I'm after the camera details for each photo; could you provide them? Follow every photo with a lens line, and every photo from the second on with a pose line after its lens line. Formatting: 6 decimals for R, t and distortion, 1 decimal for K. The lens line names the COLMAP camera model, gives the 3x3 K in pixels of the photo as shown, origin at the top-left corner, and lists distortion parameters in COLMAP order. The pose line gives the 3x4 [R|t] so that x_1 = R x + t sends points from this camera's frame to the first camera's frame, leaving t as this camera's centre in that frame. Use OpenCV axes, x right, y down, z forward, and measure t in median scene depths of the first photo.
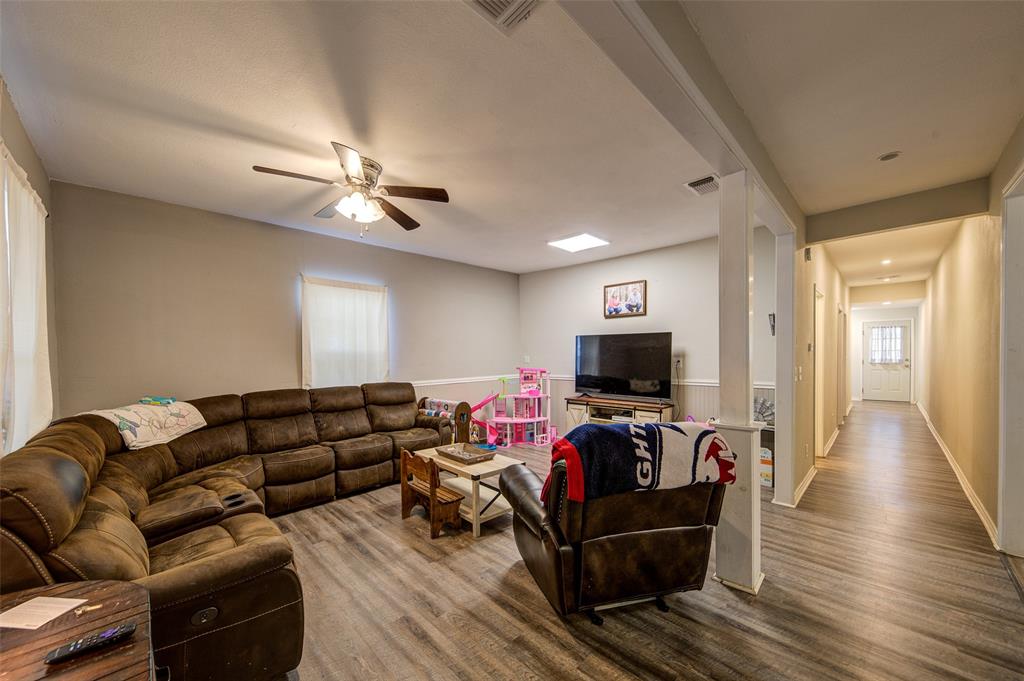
lens RADIAL K [[376.6, 0, 484.8], [0, 376.6, 369.3], [0, 0, 1]] dist [0.002920, -0.003262]
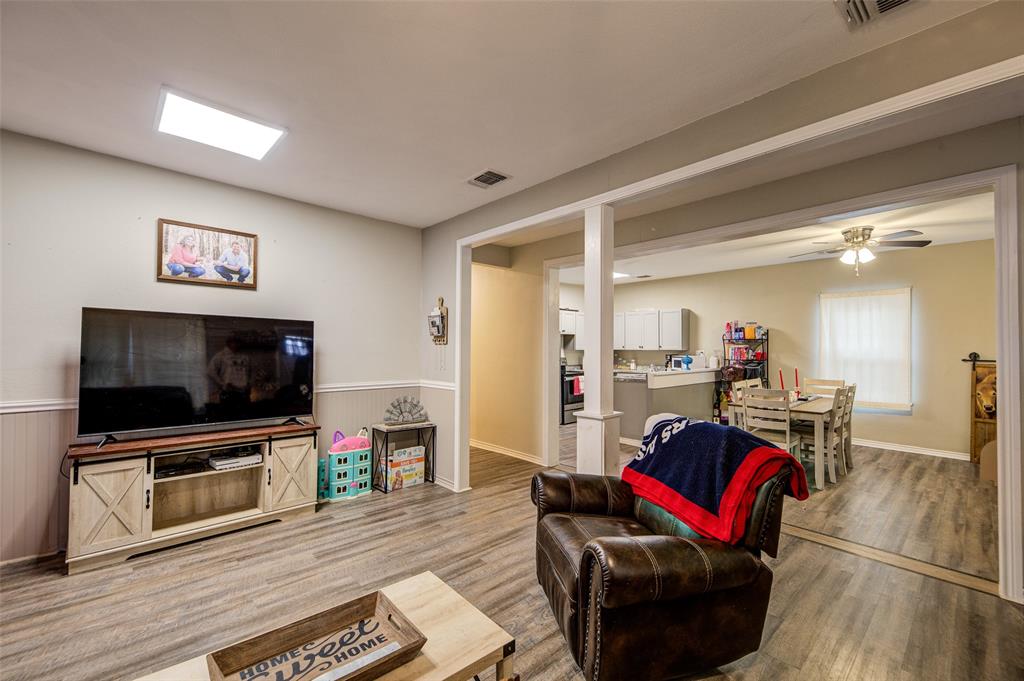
lens RADIAL K [[430.8, 0, 520.3], [0, 430.8, 342.6], [0, 0, 1]] dist [0.001288, -0.000573]
pose [[0.001471, 0.025473, 0.999674, -0.304855], [0.029080, 0.999252, -0.025505, -0.025246], [-0.999576, 0.029108, 0.000729, 0.581269]]
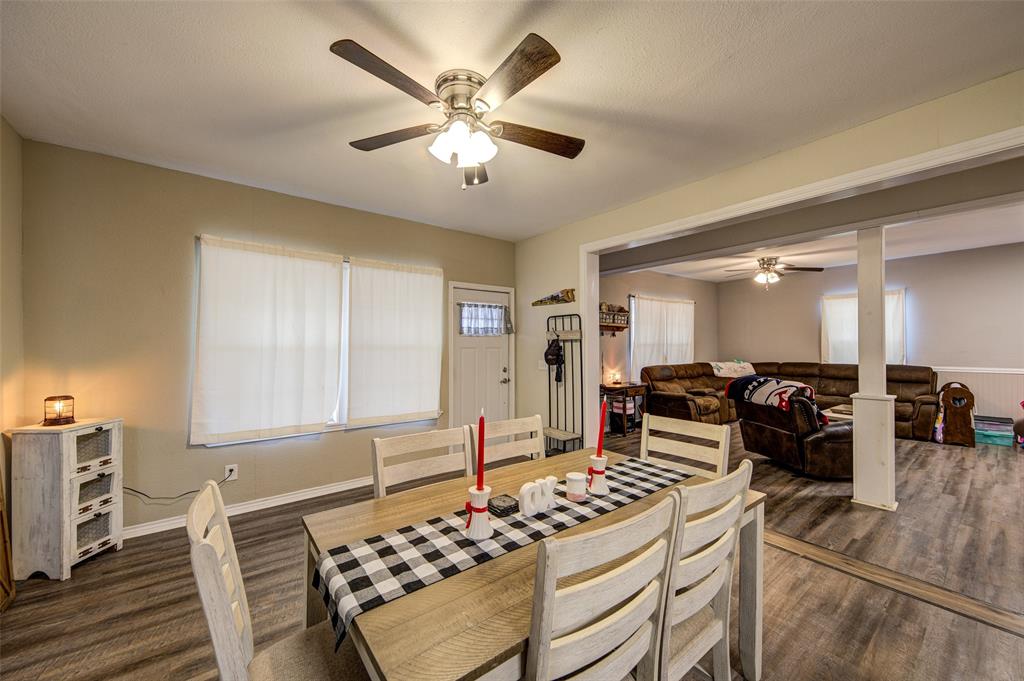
lens RADIAL K [[376.6, 0, 505.3], [0, 376.6, 344.1], [0, 0, 1]] dist [0.002920, -0.003262]
pose [[-0.123022, 0.013977, -0.992306, 1.104580], [-0.028330, 0.999444, 0.017590, -0.018166], [0.992000, 0.030276, -0.122557, -0.115069]]
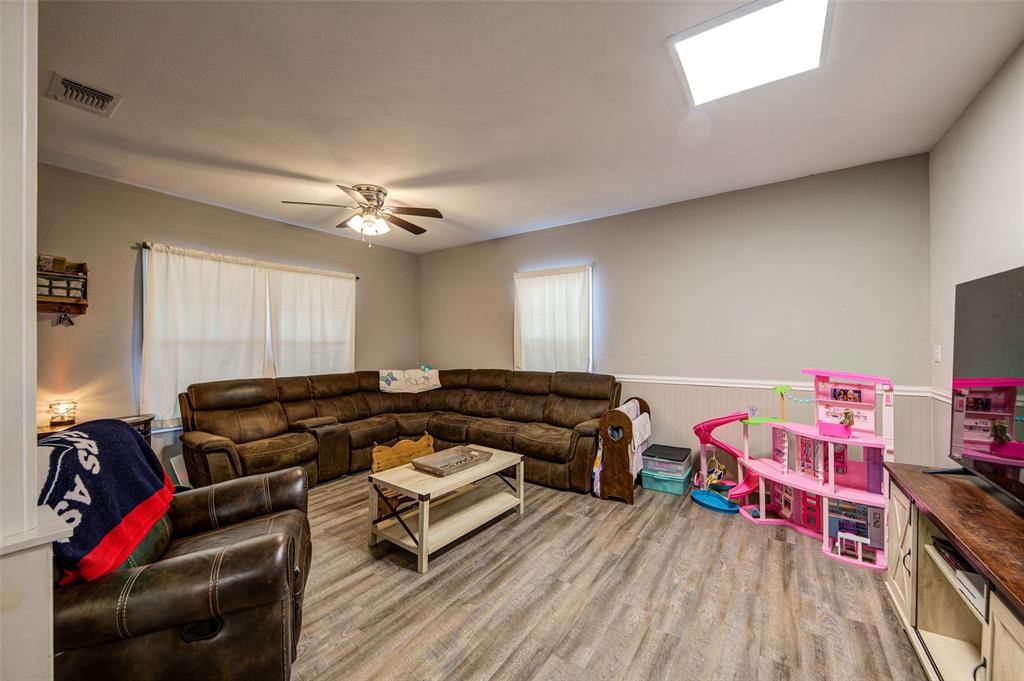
lens RADIAL K [[398.2, 0, 519.2], [0, 398.2, 343.8], [0, 0, 1]] dist [0.002274, -0.000791]
pose [[0.215399, 0.010487, -0.976470, 0.578370], [-0.034888, 0.999387, 0.003037, -0.027634], [0.975903, 0.033413, 0.215632, 0.668472]]
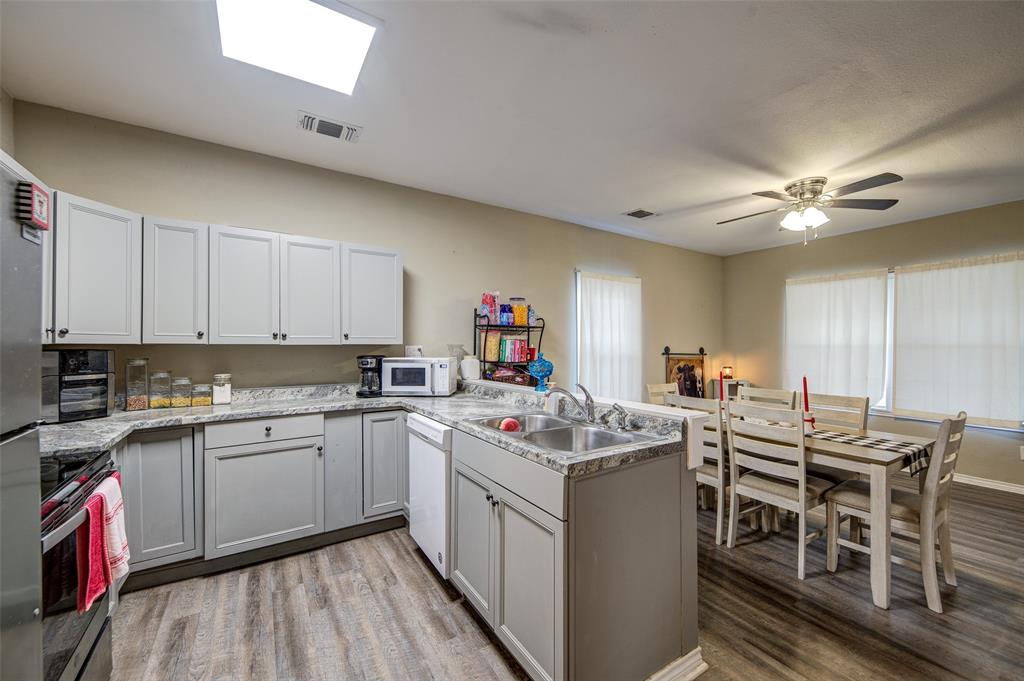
lens RADIAL K [[398.2, 0, 525.9], [0, 398.2, 344.5], [0, 0, 1]] dist [0.002274, -0.000791]
pose [[-0.981142, 0.017421, 0.192503, 1.052461], [0.021792, 0.999550, 0.020614, -0.030030], [-0.192057, 0.024420, -0.981080, 0.571438]]
